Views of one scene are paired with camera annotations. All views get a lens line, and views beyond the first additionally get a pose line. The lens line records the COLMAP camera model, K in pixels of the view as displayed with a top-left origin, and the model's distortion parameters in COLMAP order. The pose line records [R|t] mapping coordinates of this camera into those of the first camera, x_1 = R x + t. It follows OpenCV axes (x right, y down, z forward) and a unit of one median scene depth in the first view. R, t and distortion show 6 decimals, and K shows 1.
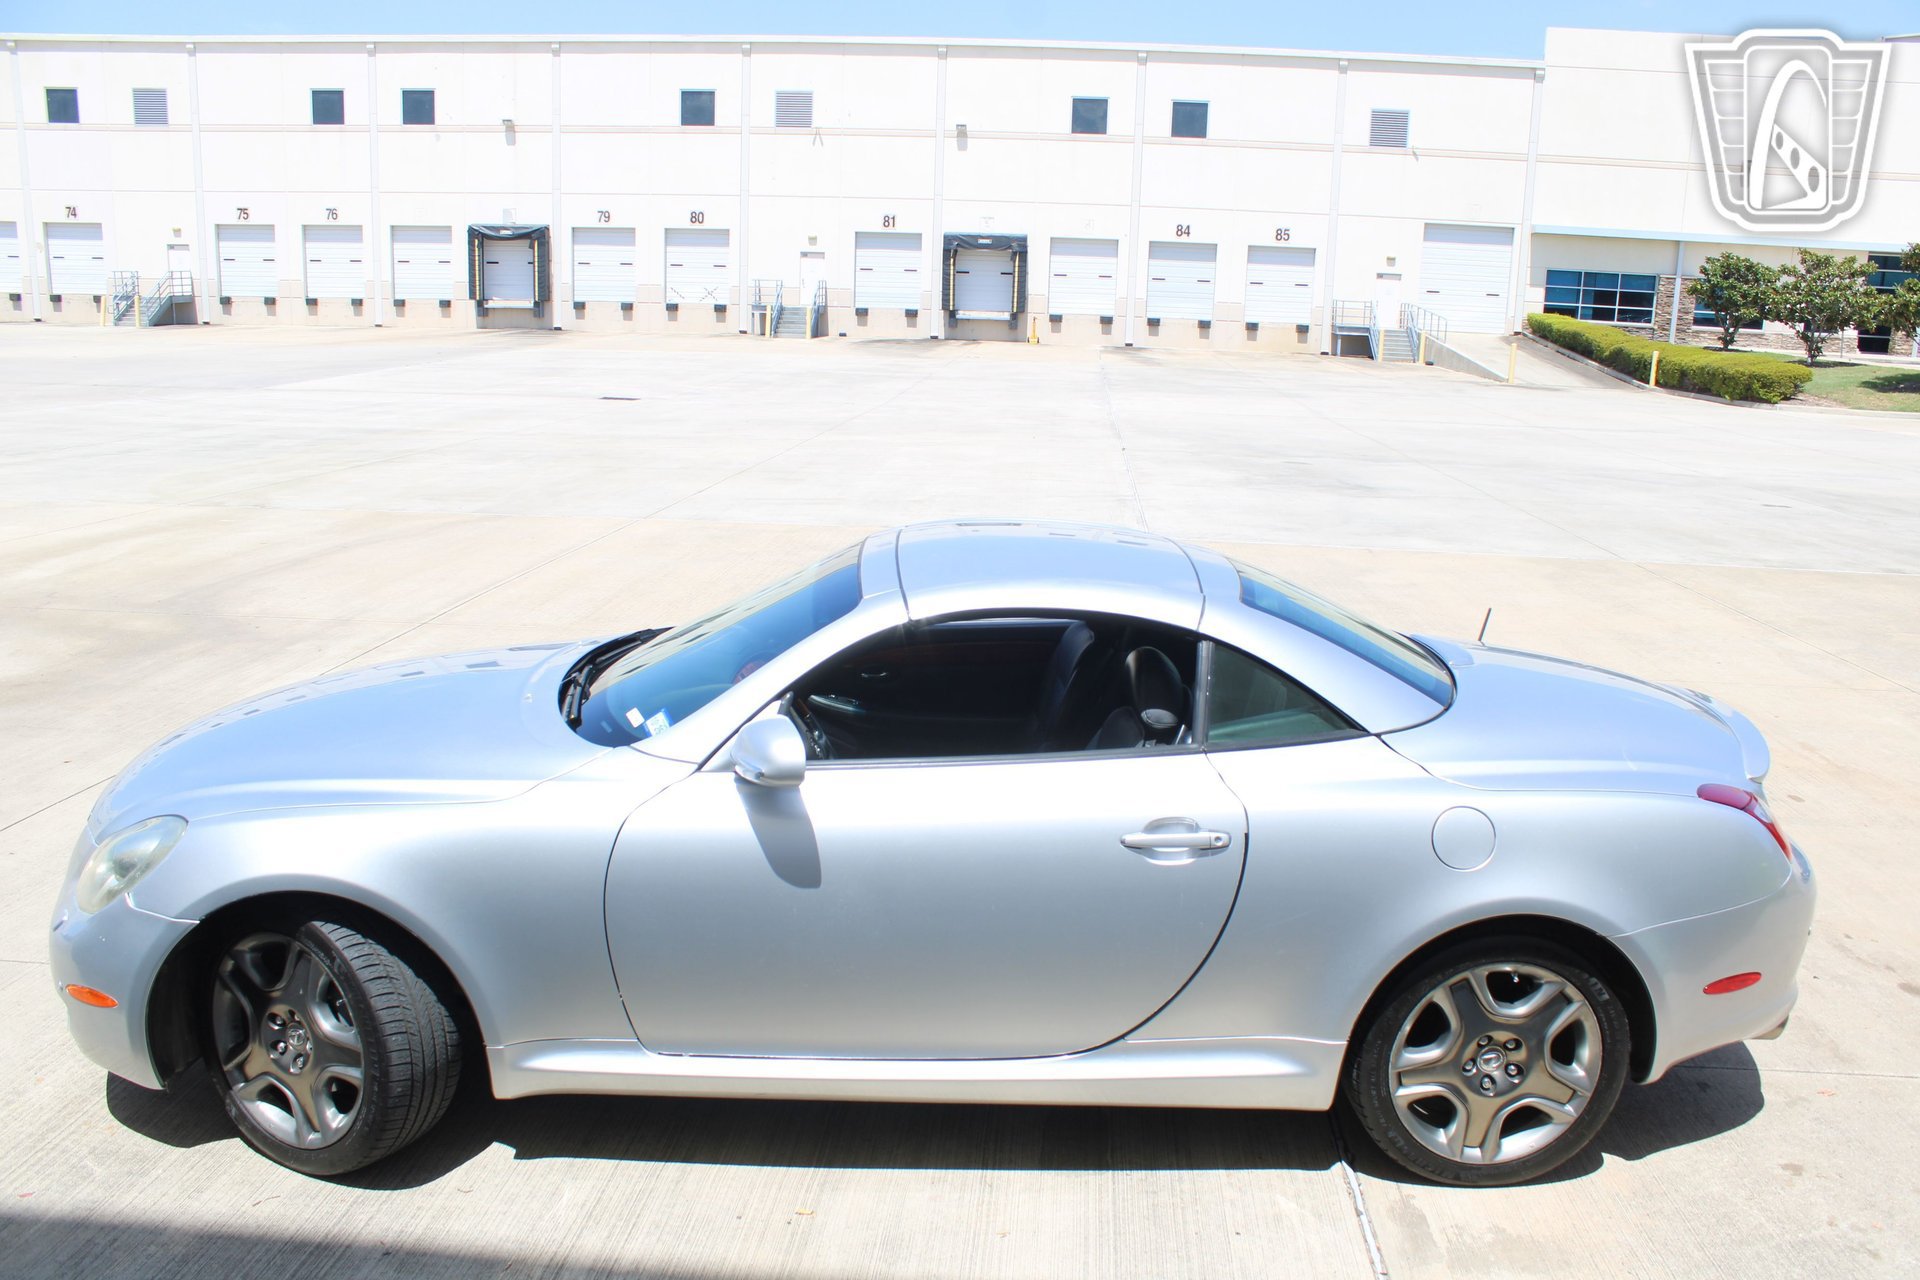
lens RADIAL K [[1771.0, 0, 974.5], [0, 1771.0, 627.5], [0, 0, 1]] dist [-0.173248, 0.181685]
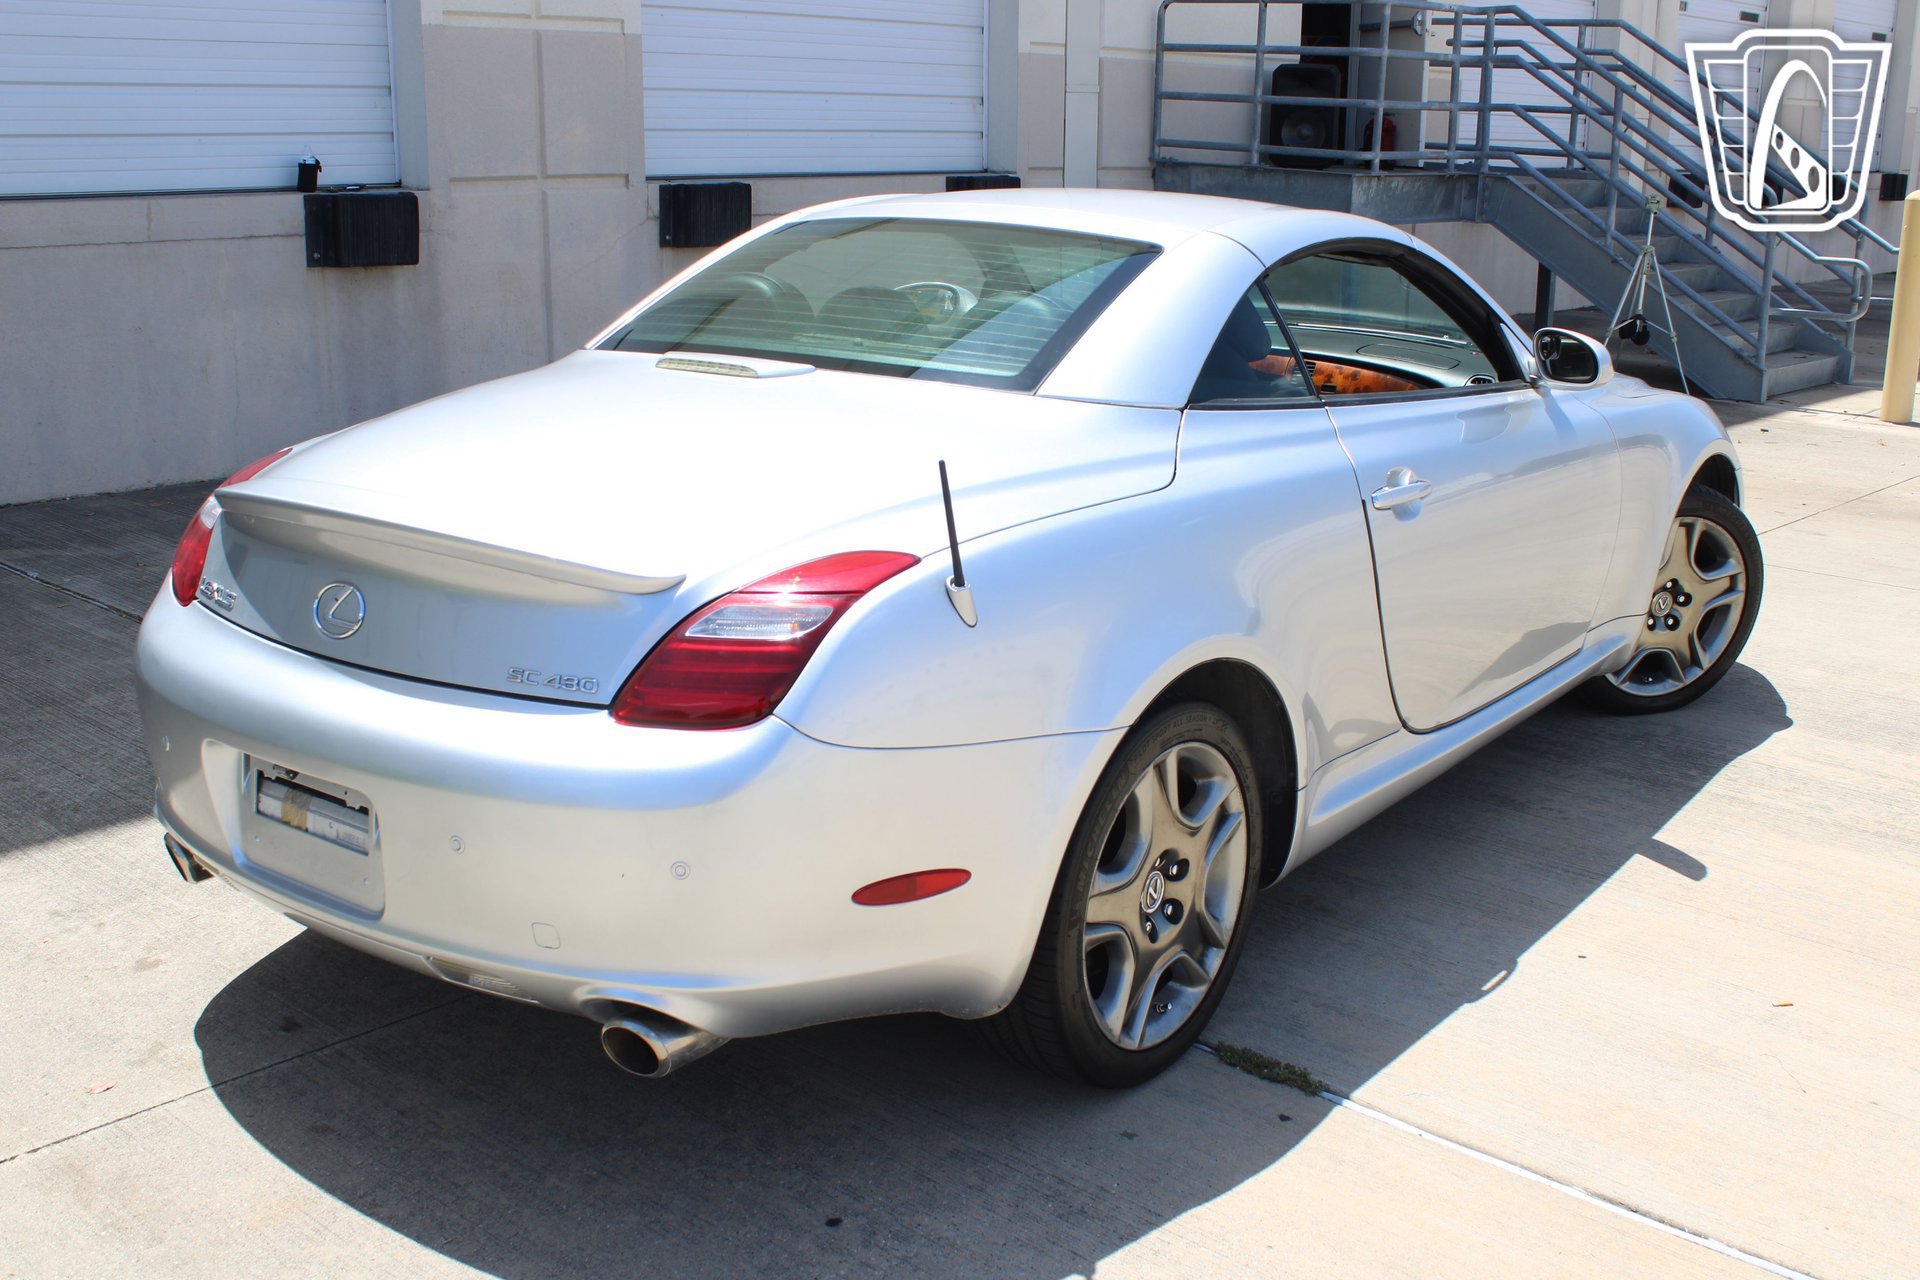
lens RADIAL K [[1952.7, 0, 964.2], [0, 1952.7, 680.6], [0, 0, 1]] dist [-0.149598, 0.187038]
pose [[-0.662071, 0.165767, -0.730879, 0.864391], [-0.185712, 0.908527, 0.374286, -0.200722], [0.726067, 0.383537, -0.570724, 1.750774]]
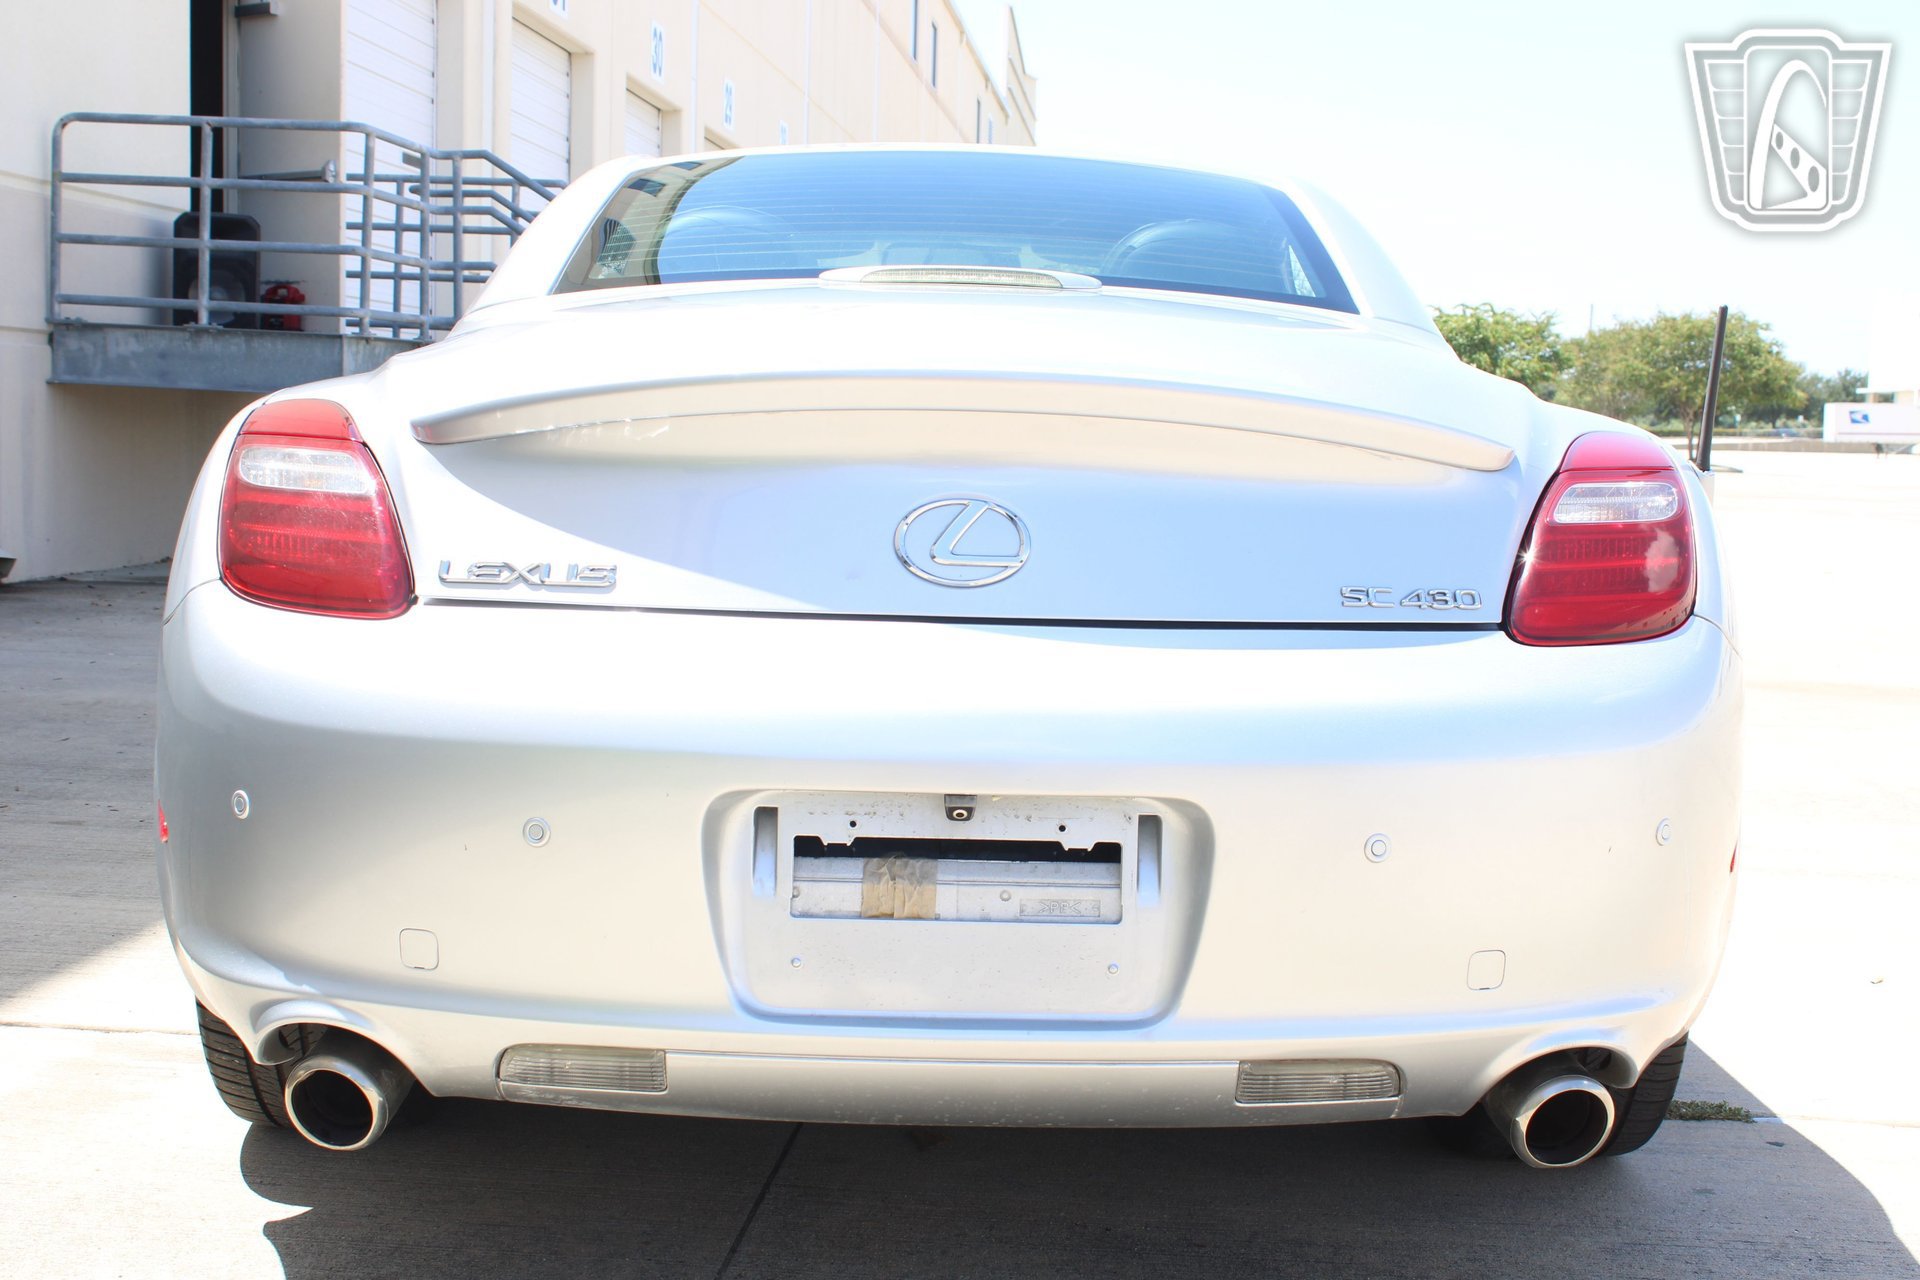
lens RADIAL K [[2282.2, 0, 959.8], [0, 2282.2, 662.9], [0, 0, 1]] dist [-0.084516, 0.081474]
pose [[-0.061955, 0.069244, -0.995674, 1.005096], [-0.230909, 0.969531, 0.081794, 0.065379], [0.971001, 0.234977, -0.044078, 1.202751]]
